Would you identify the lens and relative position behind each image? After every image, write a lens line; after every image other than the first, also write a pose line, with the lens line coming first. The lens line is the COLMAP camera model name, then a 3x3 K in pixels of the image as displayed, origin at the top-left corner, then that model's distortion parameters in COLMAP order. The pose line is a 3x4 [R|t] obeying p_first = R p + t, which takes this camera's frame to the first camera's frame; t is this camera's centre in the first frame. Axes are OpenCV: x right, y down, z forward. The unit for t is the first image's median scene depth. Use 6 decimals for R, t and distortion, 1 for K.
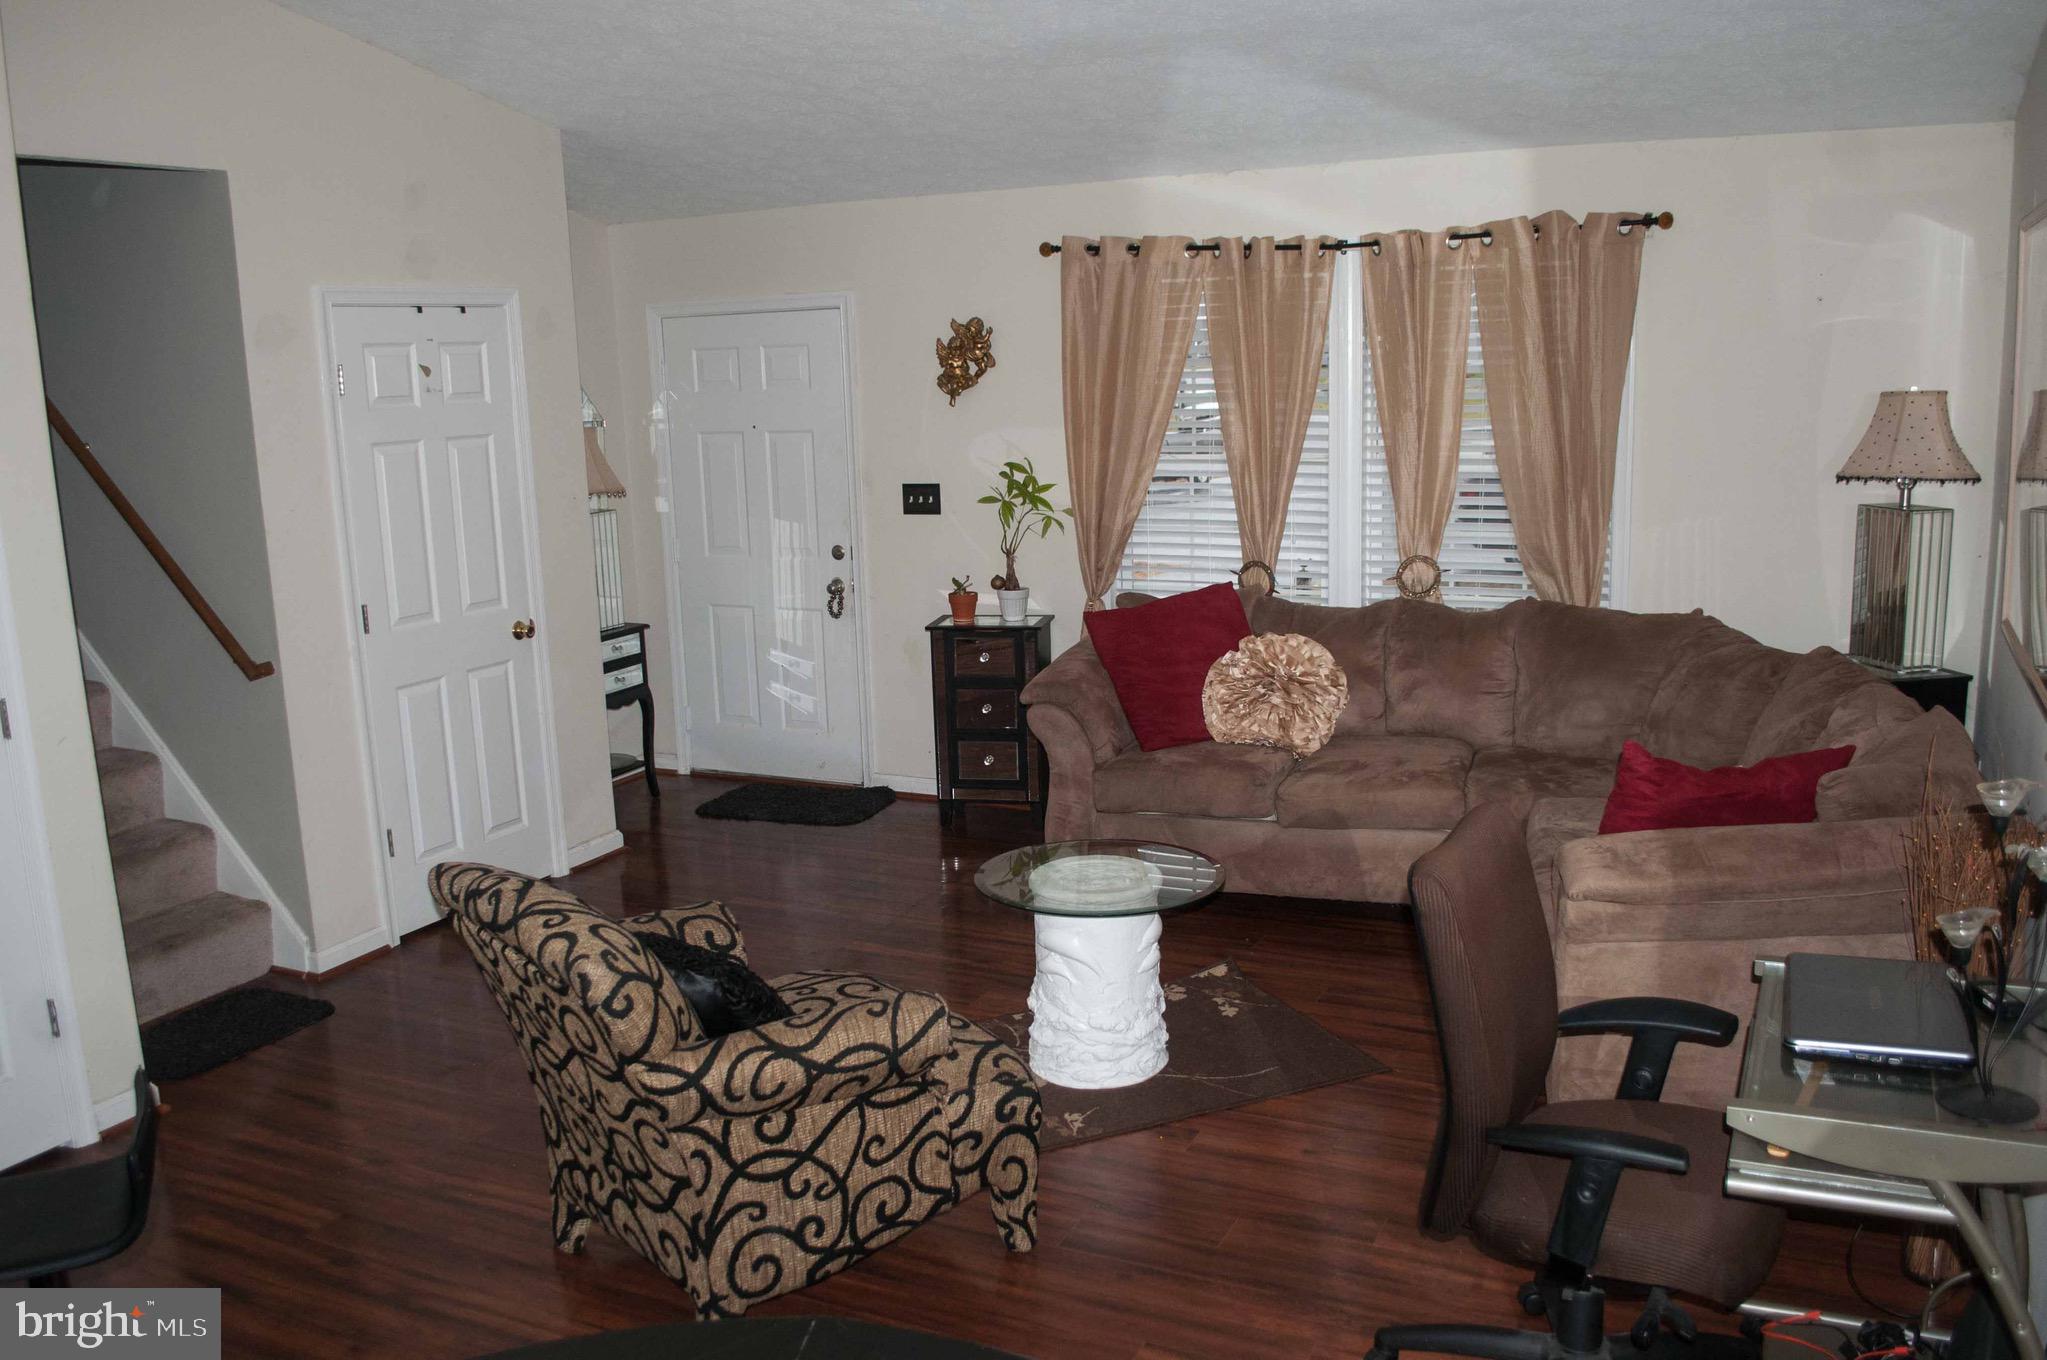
lens RADIAL K [[1725.2, 0, 1020.2], [0, 1725.2, 705.5], [0, 0, 1]] dist [-0.081077, 0.011133]
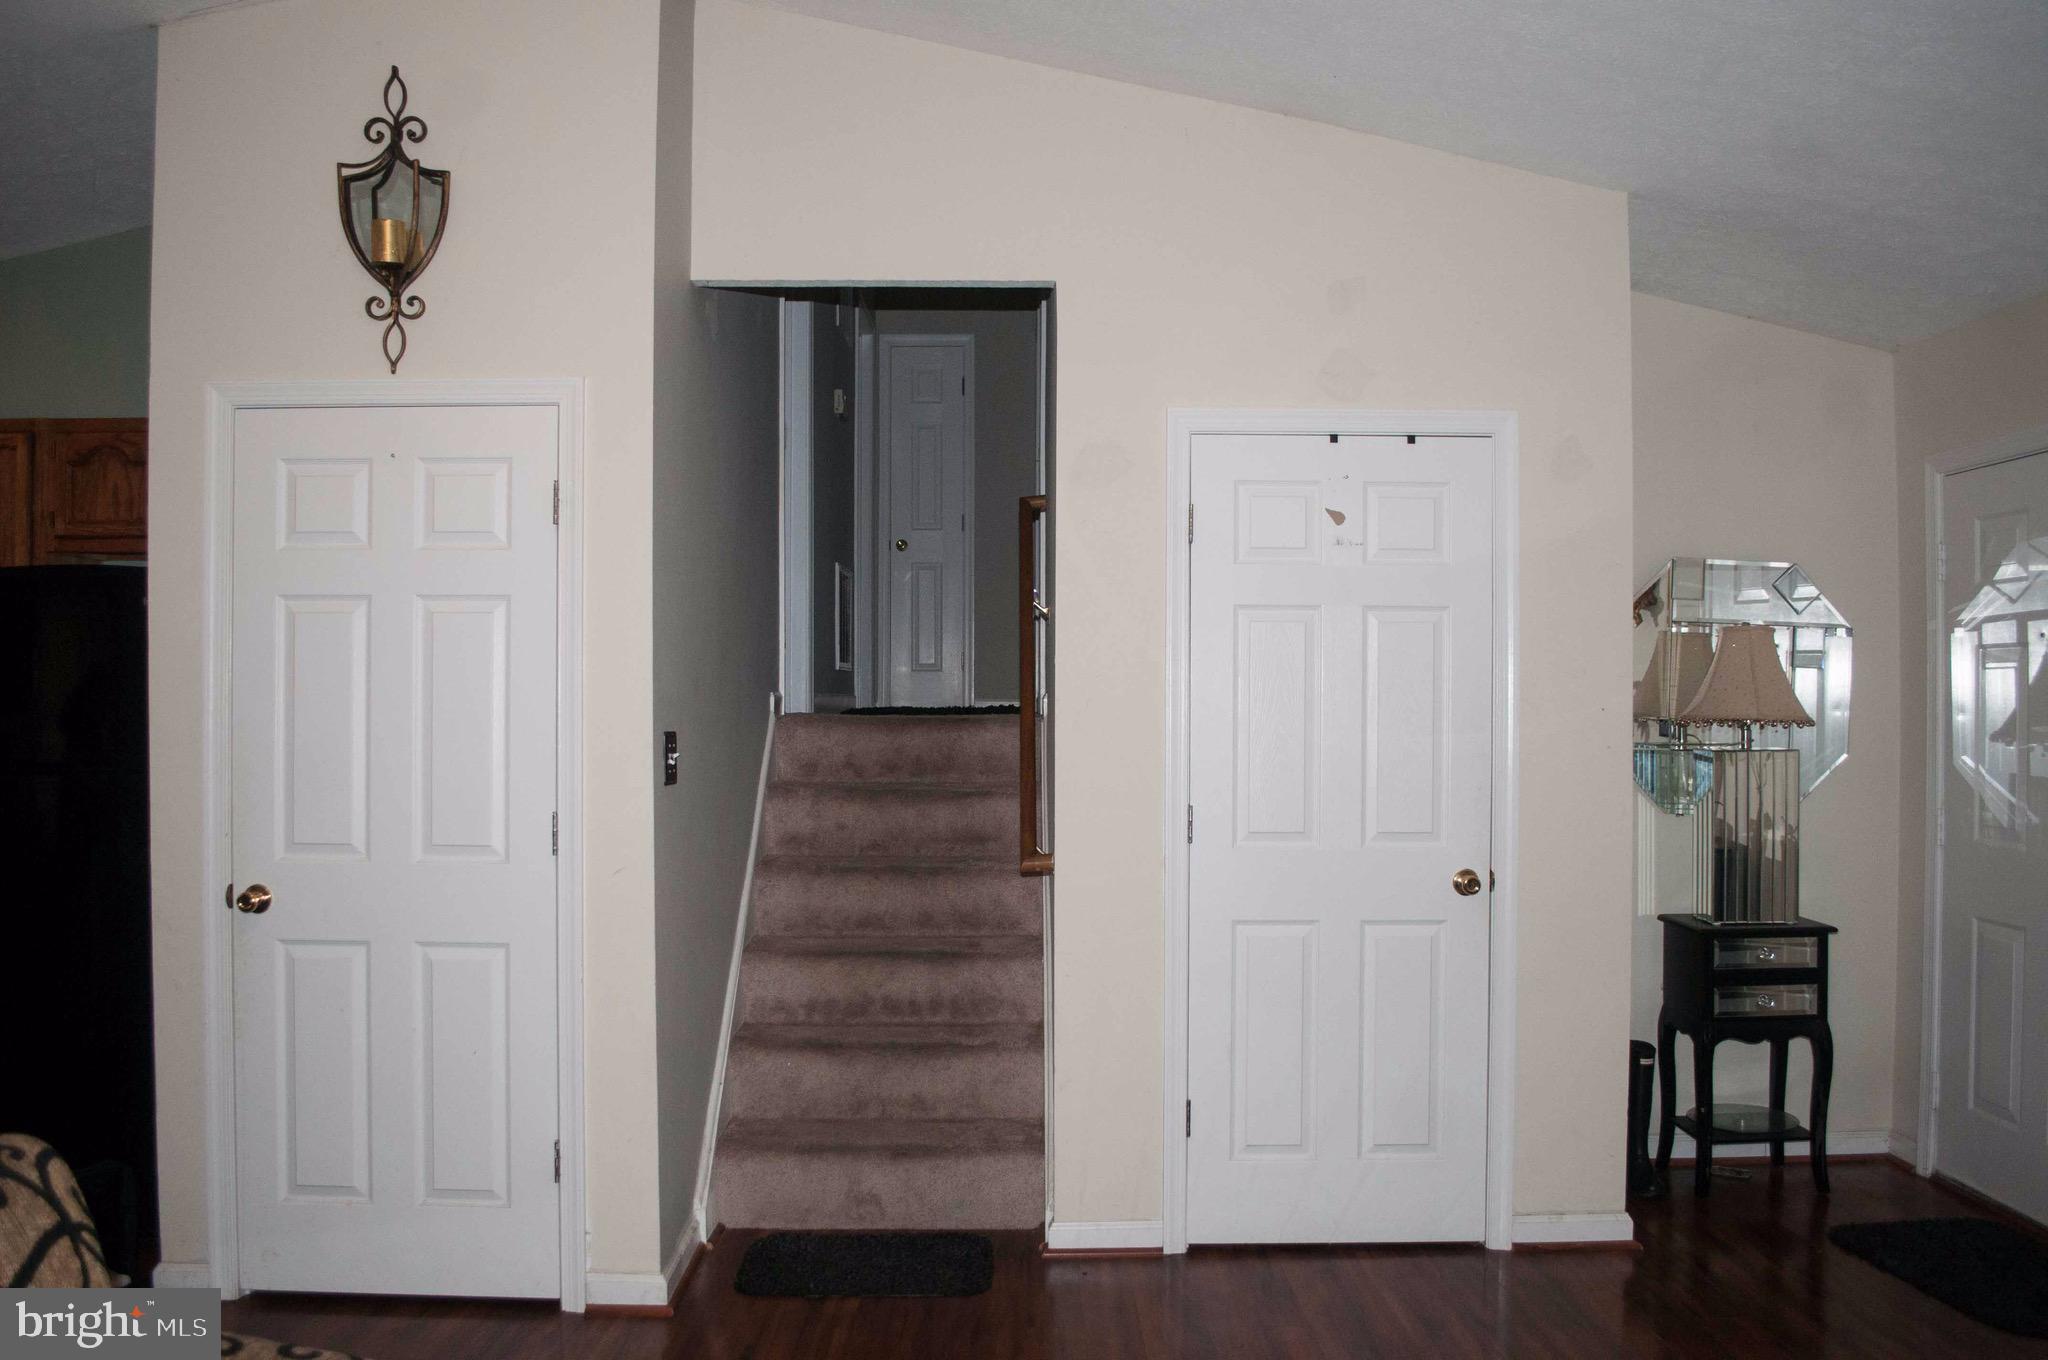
lens RADIAL K [[1726.1, 0, 1020.7], [0, 1726.1, 705.5], [0, 0, 1]] dist [-0.081077, 0.011133]
pose [[0.469434, 0.034114, -0.882308, 0.247892], [-0.192011, 0.979284, -0.064296, -0.034824], [0.861838, 0.199595, 0.466259, 0.499597]]
